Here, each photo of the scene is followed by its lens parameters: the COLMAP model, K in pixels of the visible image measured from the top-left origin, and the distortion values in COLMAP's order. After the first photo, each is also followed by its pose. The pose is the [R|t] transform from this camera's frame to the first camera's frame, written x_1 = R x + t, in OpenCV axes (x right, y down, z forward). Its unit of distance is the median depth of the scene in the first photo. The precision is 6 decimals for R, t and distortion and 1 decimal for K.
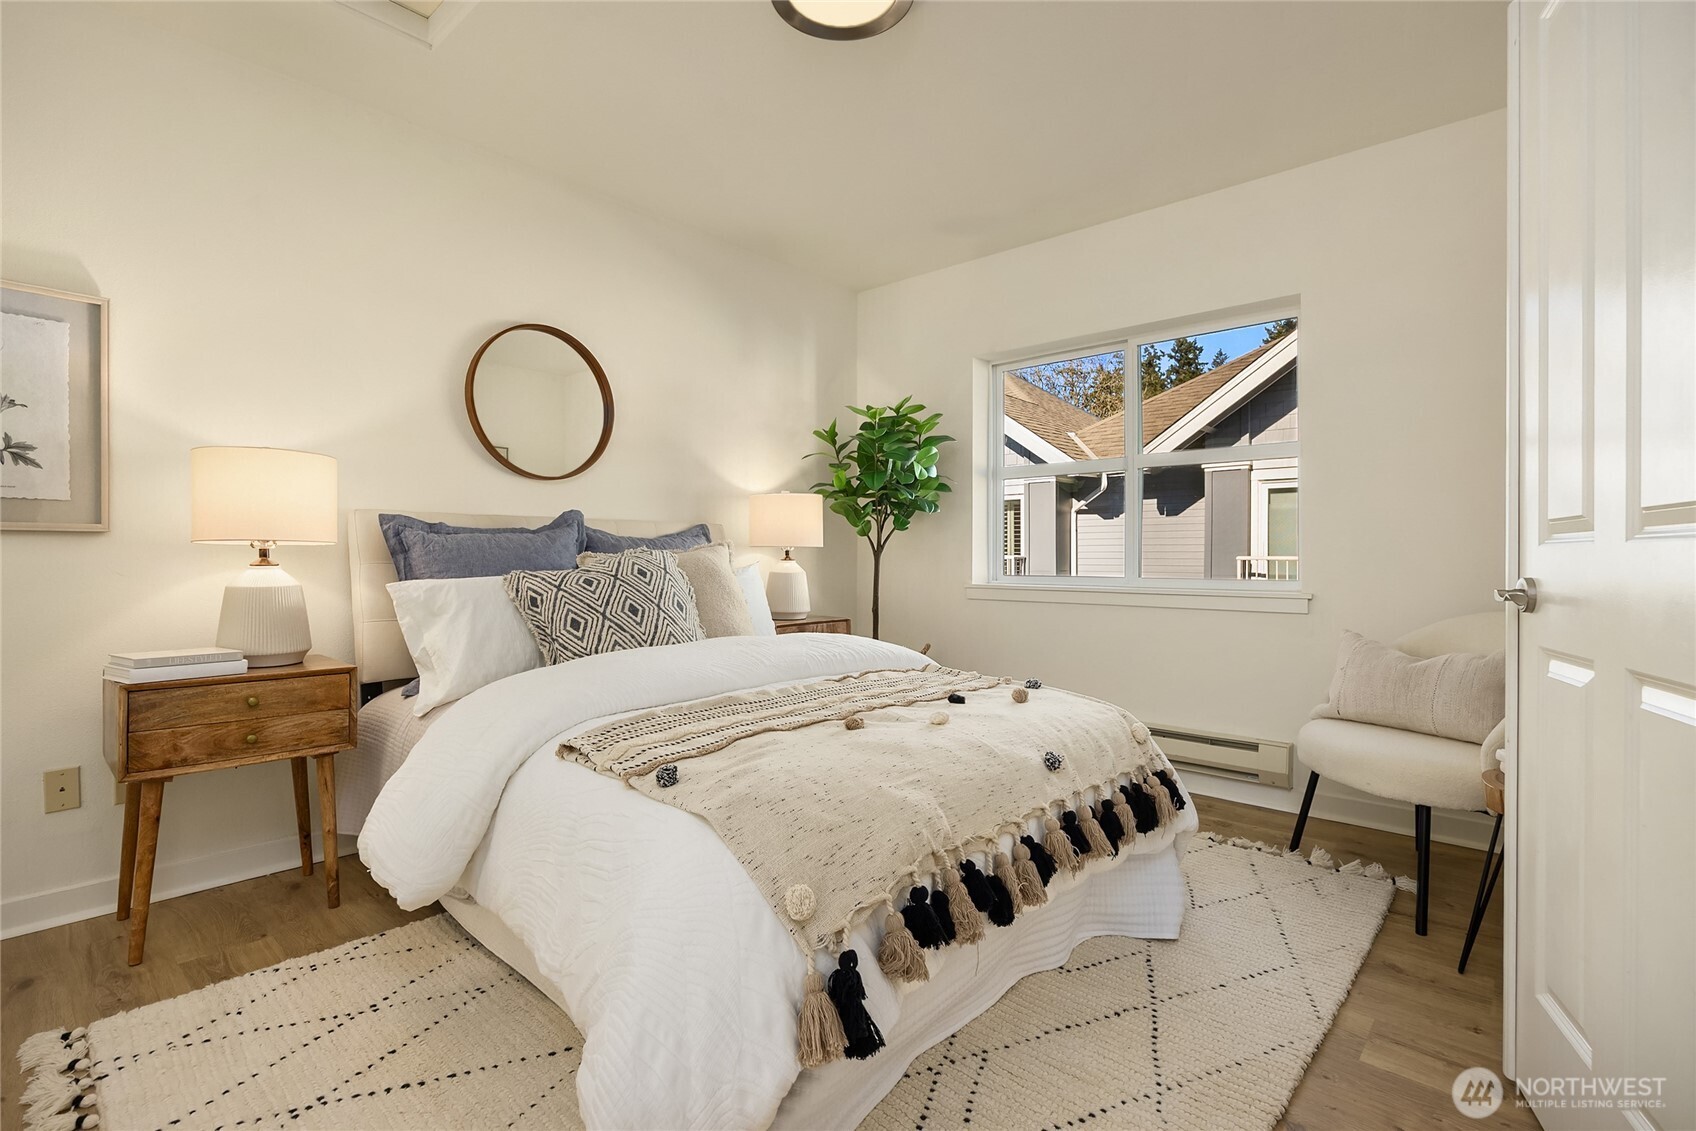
lens RADIAL K [[795.6, 0, 840.0], [0, 795.6, 555.3], [0, 0, 1]] dist [-0.000562, -0.000652]
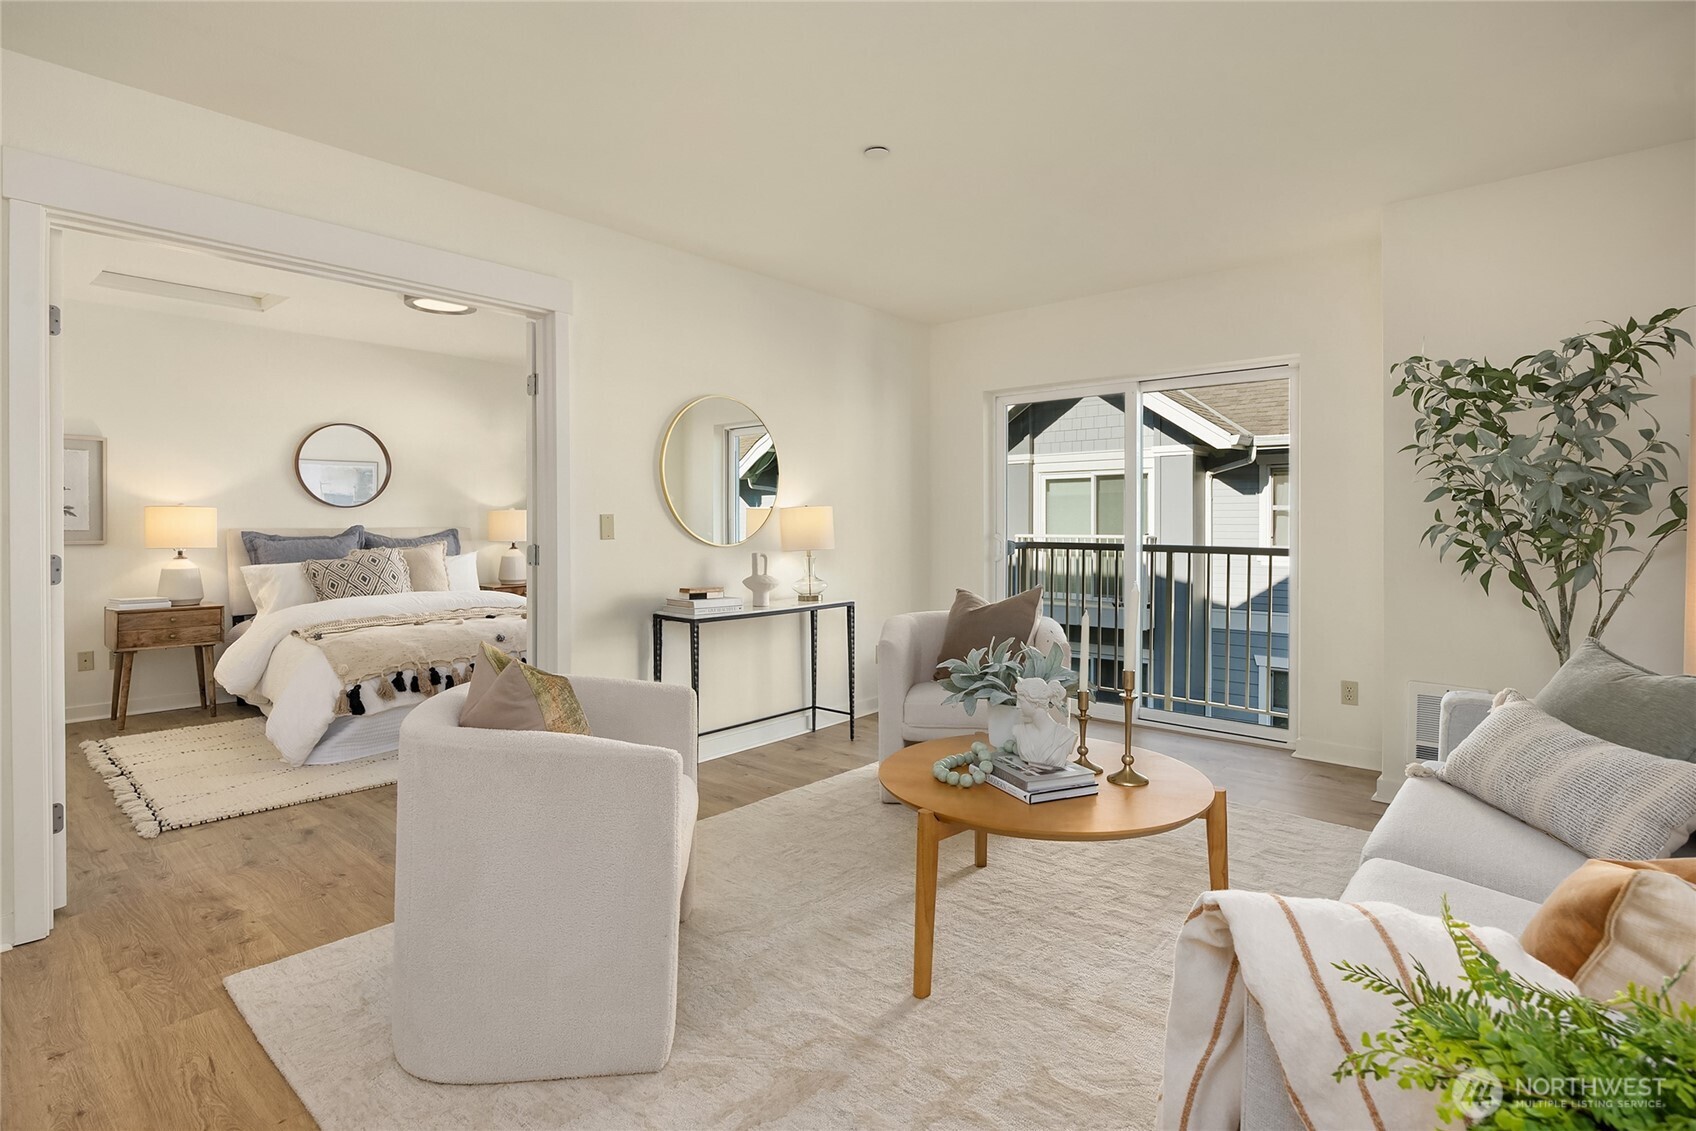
lens RADIAL K [[826.3, 0, 854.5], [0, 826.3, 522.0], [0, 0, 1]] dist [0.002761, 0.000605]
pose [[0.999708, -0.003347, 0.023949, 1.026121], [0.003431, 0.999988, -0.003476, -0.071167], [-0.023937, 0.003557, 0.999707, -1.259173]]
